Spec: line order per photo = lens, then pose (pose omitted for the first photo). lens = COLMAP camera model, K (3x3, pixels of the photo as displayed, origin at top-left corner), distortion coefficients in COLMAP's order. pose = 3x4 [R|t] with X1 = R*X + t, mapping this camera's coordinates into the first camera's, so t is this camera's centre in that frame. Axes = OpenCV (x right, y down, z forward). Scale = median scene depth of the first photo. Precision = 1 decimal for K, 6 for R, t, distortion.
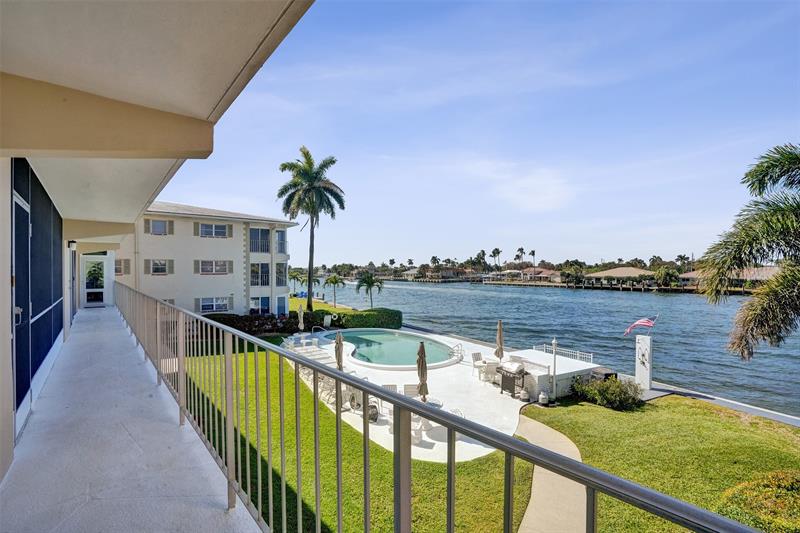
lens RADIAL K [[377.8, 0, 400.6], [0, 377.8, 274.4], [0, 0, 1]] dist [-0.025283, 0.011157]
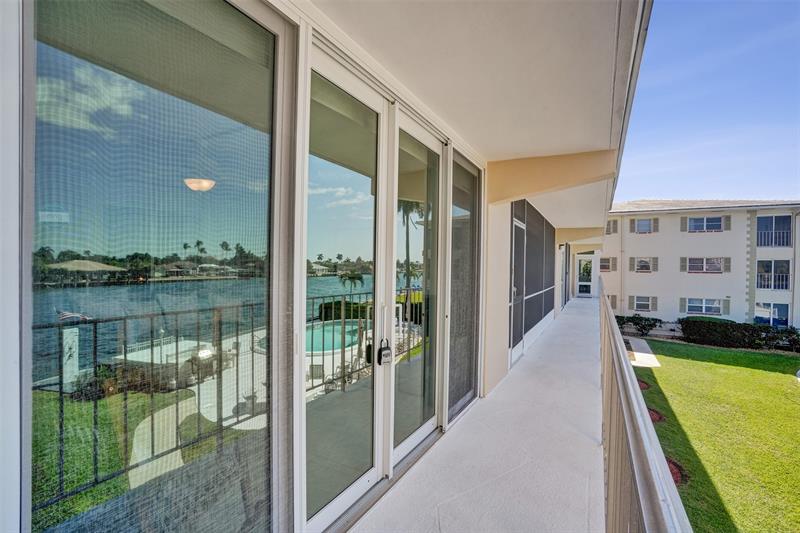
lens RADIAL K [[377.8, 0, 401.6], [0, 377.8, 269.4], [0, 0, 1]] dist [-0.025283, 0.011157]
pose [[0.389369, 0.014843, -0.920962, 0.037206], [-0.021319, 0.999748, 0.007100, 0.000574], [0.920835, 0.016870, 0.389587, -0.014578]]
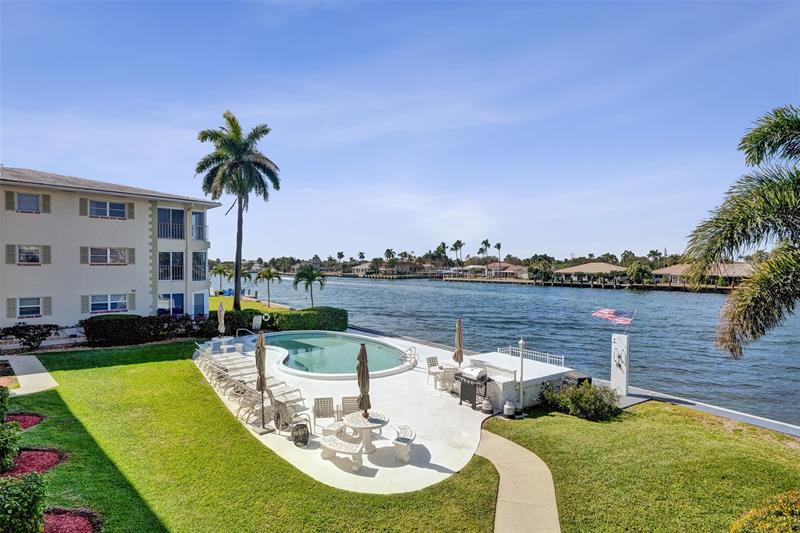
lens RADIAL K [[430.5, 0, 398.7], [0, 430.5, 271.9], [0, 0, 1]] dist [-0.006388, 0.013183]
pose [[0.993886, 0.003623, 0.110349, 0.009719], [-0.004019, 0.999986, 0.003365, 0.007199], [-0.110335, -0.003788, 0.993887, 0.024958]]
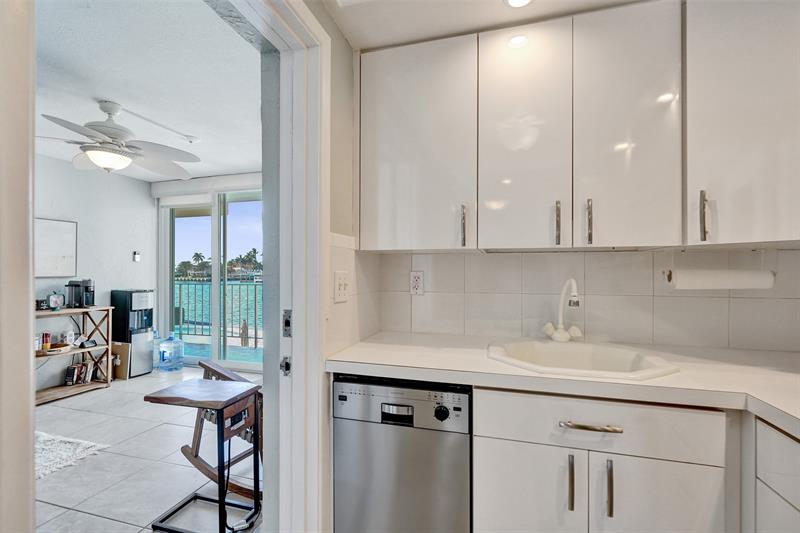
lens RADIAL K [[377.8, 0, 401.9], [0, 377.8, 268.9], [0, 0, 1]] dist [-0.025283, 0.011157]
pose [[0.825411, 0.005406, 0.564506, -0.080281], [0.000725, 0.999943, -0.010637, 0.004683], [-0.564531, 0.009190, 0.825361, -0.141699]]
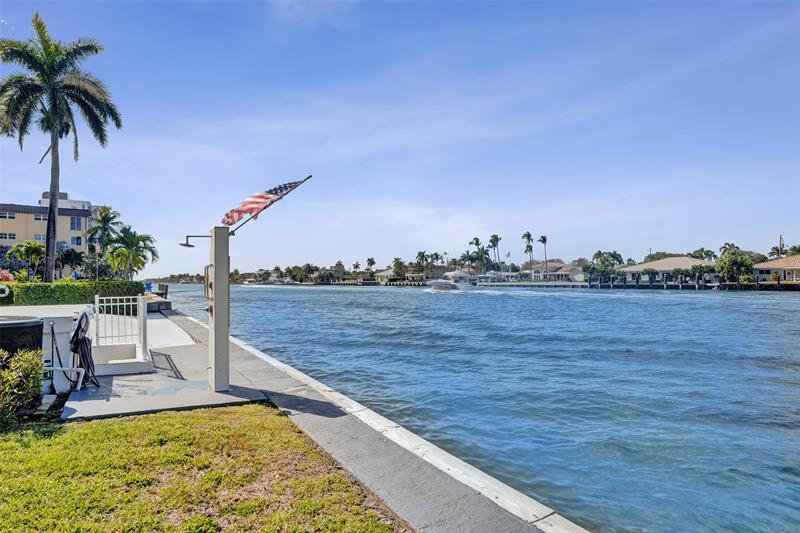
lens RADIAL K [[504.8, 0, 405.0], [0, 504.8, 261.1], [0, 0, 1]] dist [0.030043, 0.005315]
pose [[0.999944, -0.007177, -0.007758, 0.374848], [0.006780, 0.998726, -0.050007, 0.101667], [0.008107, 0.049952, 0.998719, 0.247142]]
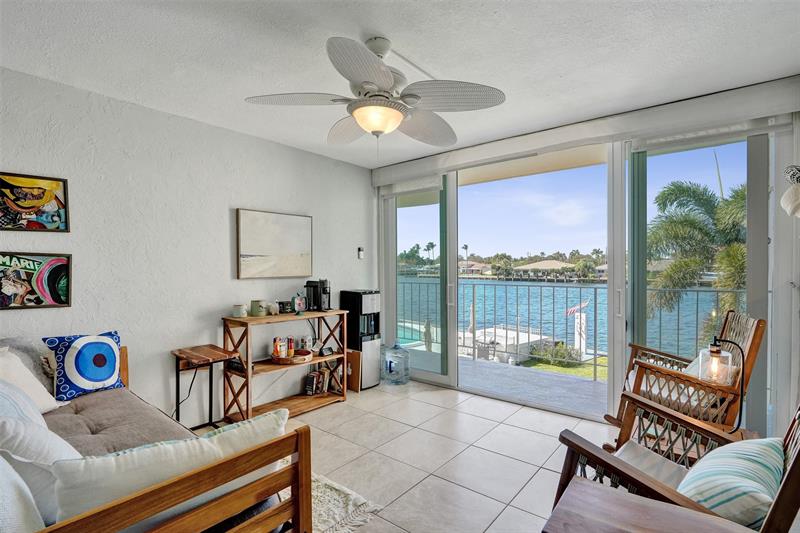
lens RADIAL K [[397.2, 0, 397.0], [0, 397.2, 272.4], [0, 0, 1]] dist [-0.015836, 0.003125]
pose [[0.983674, -0.008889, 0.179739, -0.096453], [0.007145, 0.999921, 0.010347, 0.003581], [-0.179817, -0.008894, 0.983660, -0.100124]]
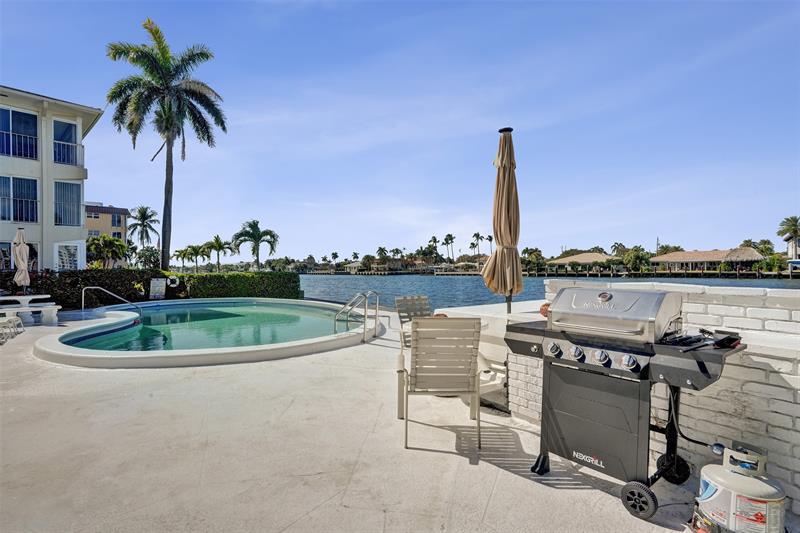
lens RADIAL K [[397.2, 0, 396.9], [0, 397.2, 271.6], [0, 0, 1]] dist [-0.015836, 0.003125]
pose [[0.992721, -0.008266, 0.120156, 0.075502], [0.009255, 0.999928, -0.007678, 0.096289], [-0.120084, 0.008734, 0.992725, 0.352360]]
